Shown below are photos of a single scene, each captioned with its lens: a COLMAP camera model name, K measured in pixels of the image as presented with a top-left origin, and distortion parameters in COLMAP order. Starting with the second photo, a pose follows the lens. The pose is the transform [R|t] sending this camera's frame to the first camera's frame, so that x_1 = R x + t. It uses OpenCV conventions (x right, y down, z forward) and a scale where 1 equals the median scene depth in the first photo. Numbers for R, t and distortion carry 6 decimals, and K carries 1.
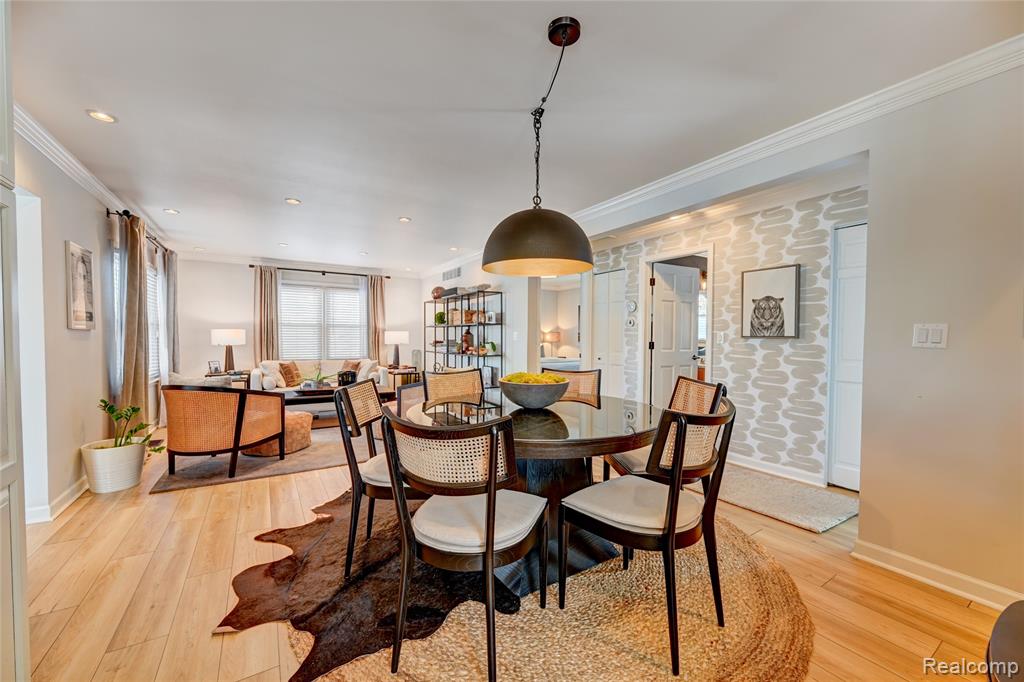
lens RADIAL K [[401.3, 0, 519.2], [0, 401.3, 344.4], [0, 0, 1]] dist [-0.002192, -0.000954]
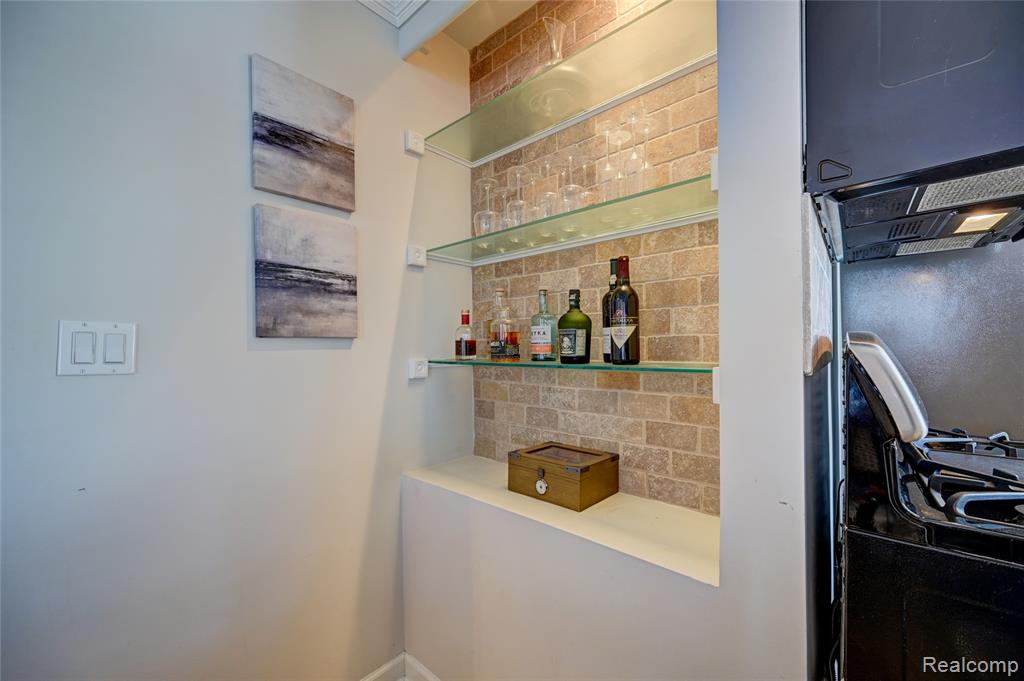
lens RADIAL K [[404.0, 0, 515.4], [0, 404.0, 344.3], [0, 0, 1]] dist [0.002585, -0.002229]
pose [[-0.275592, 0.002188, 0.961272, 0.245218], [0.025503, 0.999662, 0.005036, -0.008285], [-0.960936, 0.025903, -0.275555, 0.357188]]
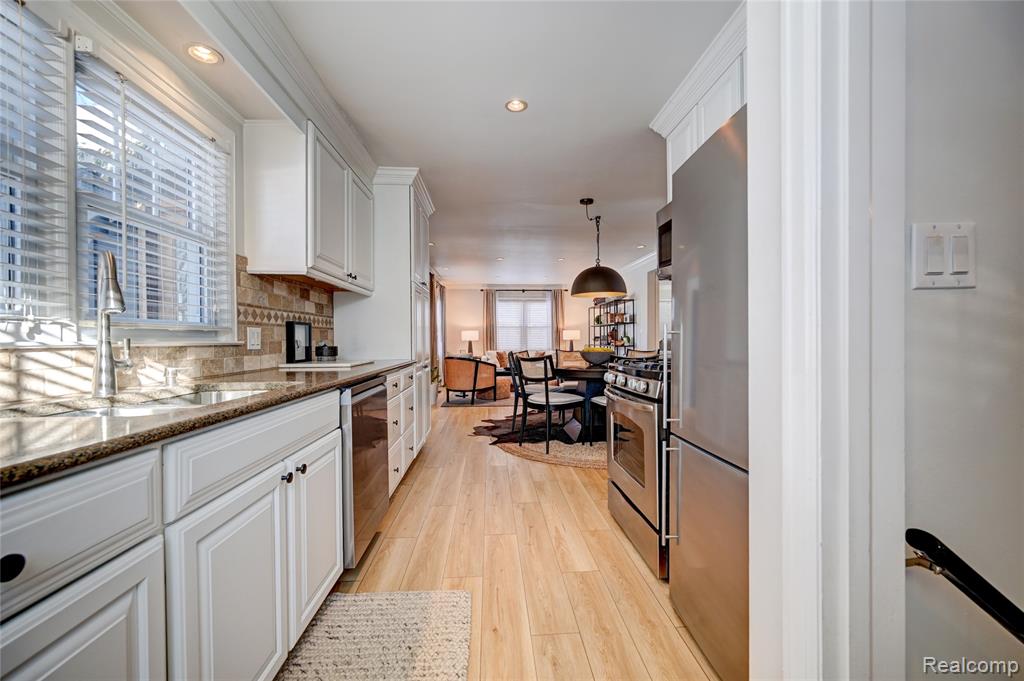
lens RADIAL K [[404.0, 0, 505.7], [0, 404.0, 343.1], [0, 0, 1]] dist [0.002585, -0.002229]
pose [[0.860654, -0.000924, -0.509190, 0.422597], [-0.001396, 0.999990, -0.004174, 0.035644], [0.509189, 0.004303, 0.860644, -0.607767]]
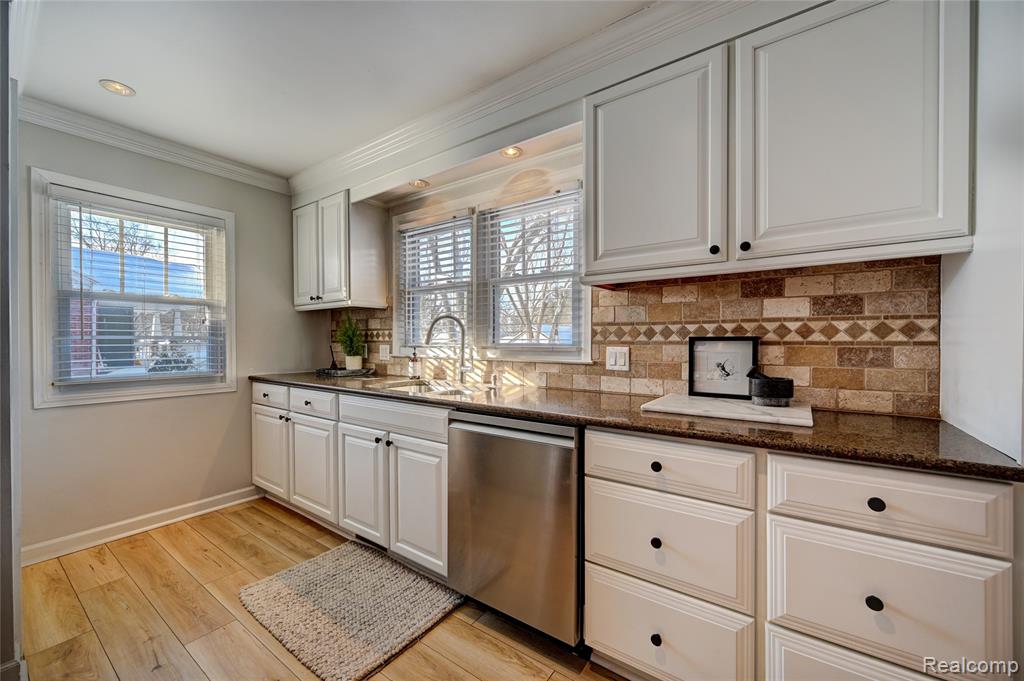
lens RADIAL K [[404.0, 0, 513.7], [0, 404.0, 345.3], [0, 0, 1]] dist [0.002585, -0.002229]
pose [[-0.930429, 0.001409, -0.366470, 0.139072], [-0.008152, 0.999666, 0.024542, -0.003755], [0.366382, 0.025823, -0.930106, 0.172034]]
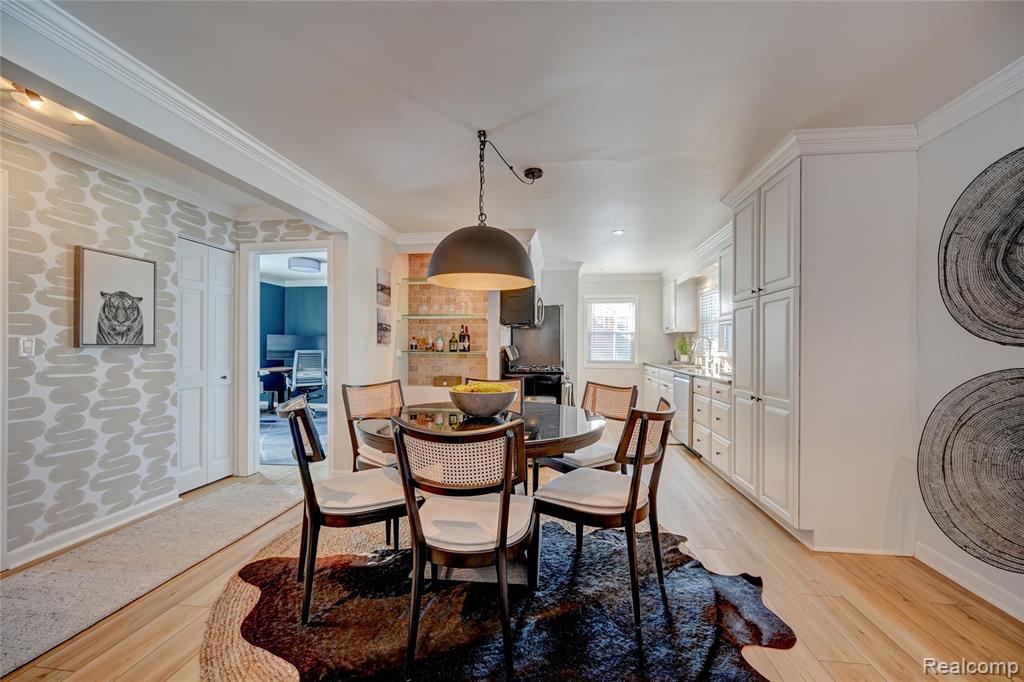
lens RADIAL K [[401.3, 0, 515.7], [0, 401.3, 345.4], [0, 0, 1]] dist [-0.002192, -0.000954]
pose [[-0.764836, -0.003395, 0.644216, -0.427220], [0.005066, 0.999924, 0.011284, -0.022736], [-0.644205, 0.011894, -0.764760, 1.070656]]
